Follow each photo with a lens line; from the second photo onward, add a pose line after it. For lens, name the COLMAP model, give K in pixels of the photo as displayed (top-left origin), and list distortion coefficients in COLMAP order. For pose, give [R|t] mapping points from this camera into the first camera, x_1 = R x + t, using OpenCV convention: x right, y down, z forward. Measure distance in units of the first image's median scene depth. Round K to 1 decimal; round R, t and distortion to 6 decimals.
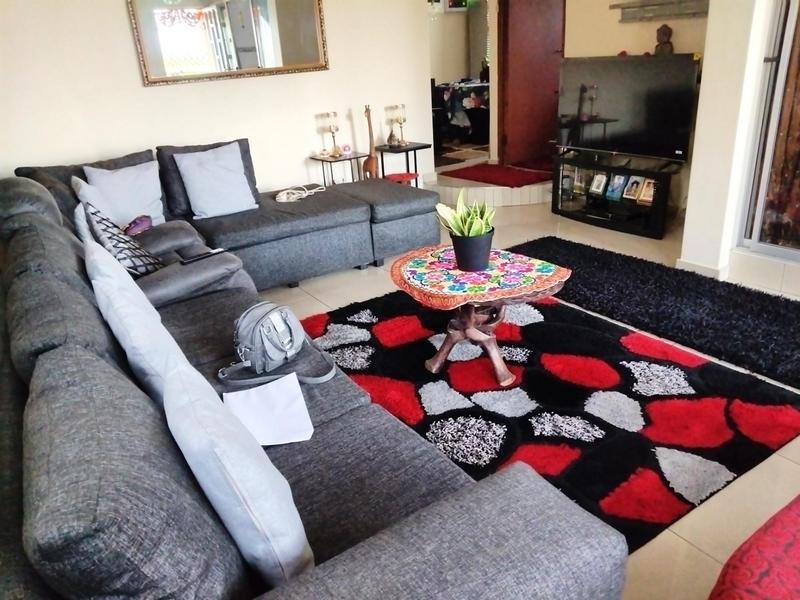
lens RADIAL K [[600.4, 0, 400.0], [0, 600.4, 300.0], [0, 0, 1]] dist [0.039154, -0.000223]
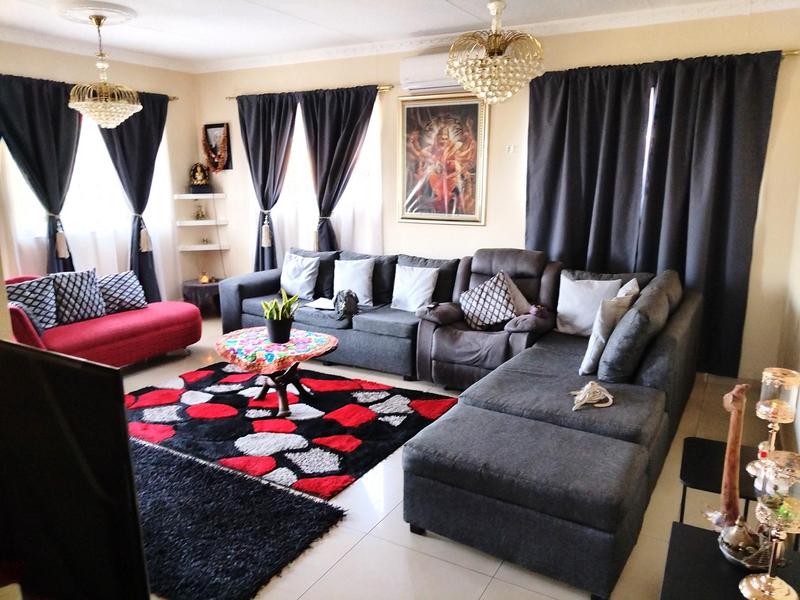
lens RADIAL K [[604.1, 0, 400.0], [0, 604.1, 300.0], [0, 0, 1]] dist [-0.000428, -0.000222]
pose [[-0.887330, 0.163126, -0.431318, 0.509514], [-0.111903, 0.831211, 0.544579, -1.036619], [0.447351, 0.531487, -0.719304, 2.252587]]
